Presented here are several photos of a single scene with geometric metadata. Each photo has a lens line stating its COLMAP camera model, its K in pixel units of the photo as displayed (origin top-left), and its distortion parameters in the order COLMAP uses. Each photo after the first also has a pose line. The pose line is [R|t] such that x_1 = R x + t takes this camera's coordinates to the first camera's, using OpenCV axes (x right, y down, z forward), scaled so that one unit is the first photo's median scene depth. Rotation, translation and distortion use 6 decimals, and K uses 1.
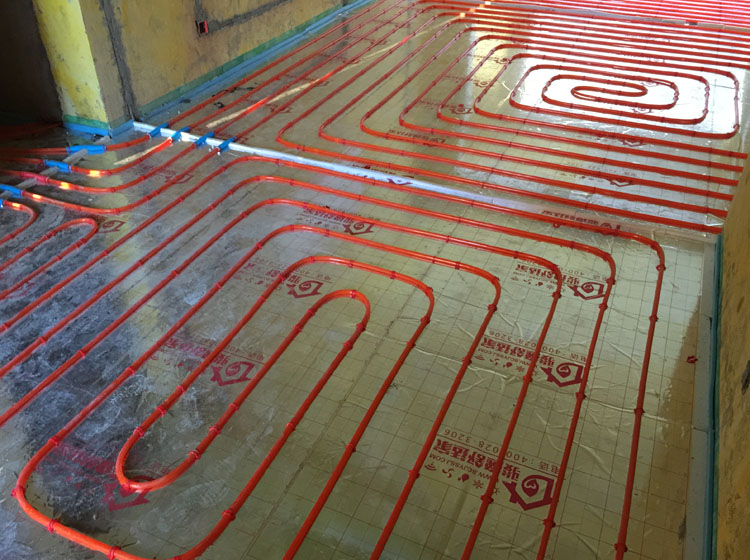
lens RADIAL K [[671.7, 0, 374.9], [0, 671.7, 279.9], [0, 0, 1]] dist [0.055313, -0.064562]
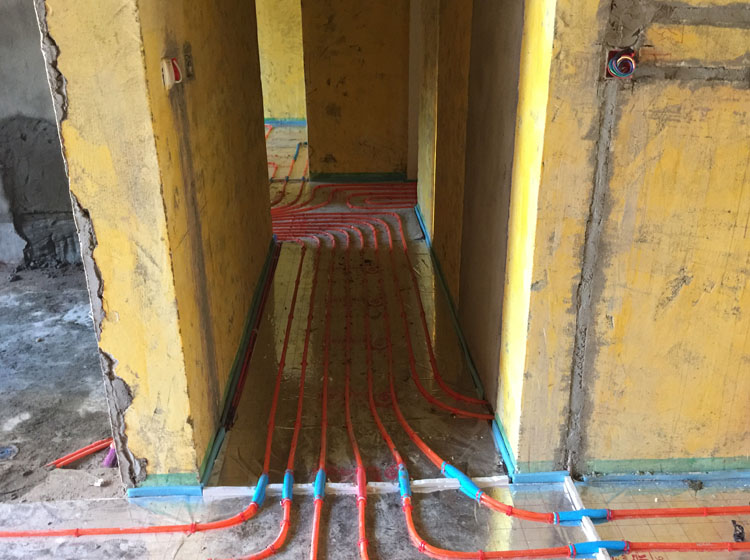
lens RADIAL K [[671.7, 0, 375.4], [0, 671.7, 279.8], [0, 0, 1]] dist [0.055313, -0.064562]
pose [[0.435953, 0.341198, -0.832784, 0.010885], [-0.516296, 0.852749, 0.079103, -0.350270], [0.737145, 0.395478, 0.547918, 0.488737]]
